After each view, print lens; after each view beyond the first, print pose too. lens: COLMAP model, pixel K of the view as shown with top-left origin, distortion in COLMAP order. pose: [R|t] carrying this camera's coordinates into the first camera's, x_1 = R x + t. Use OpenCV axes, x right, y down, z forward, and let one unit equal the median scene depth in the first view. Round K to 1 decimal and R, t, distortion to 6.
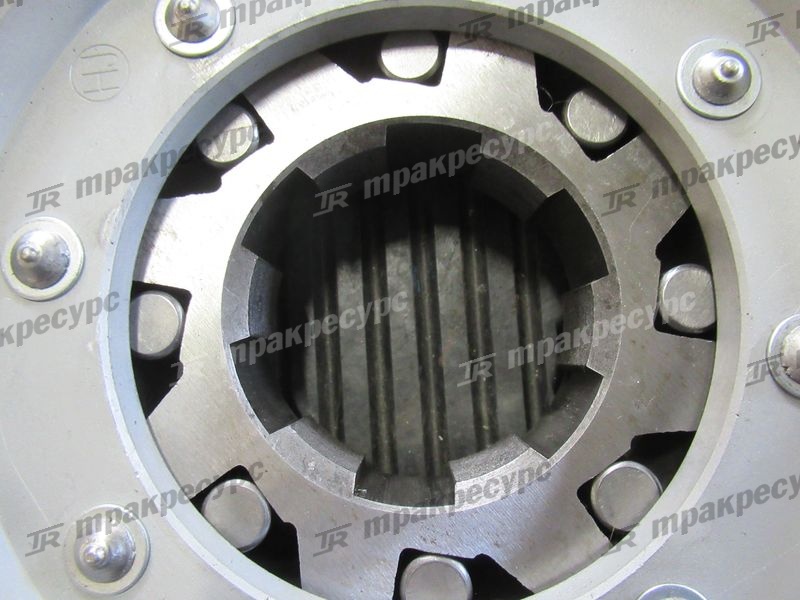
lens RADIAL K [[1254.8, 0, 399.6], [0, 1254.8, 256.8], [0, 0, 1]] dist [0.423998, -0.040493]
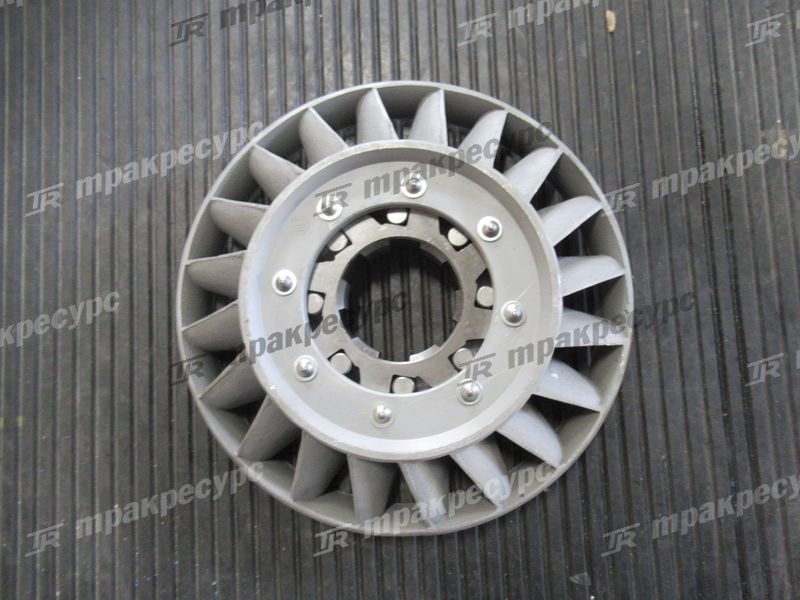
lens RADIAL K [[1202.9, 0, 397.1], [0, 1202.9, 269.9], [0, 0, 1]] dist [-0.042601, 10.259535]
pose [[0.999836, 0.007326, -0.016533, 0.057361], [-0.007126, 0.999901, 0.012142, -0.065420], [0.016620, -0.012022, 0.999790, -1.897602]]
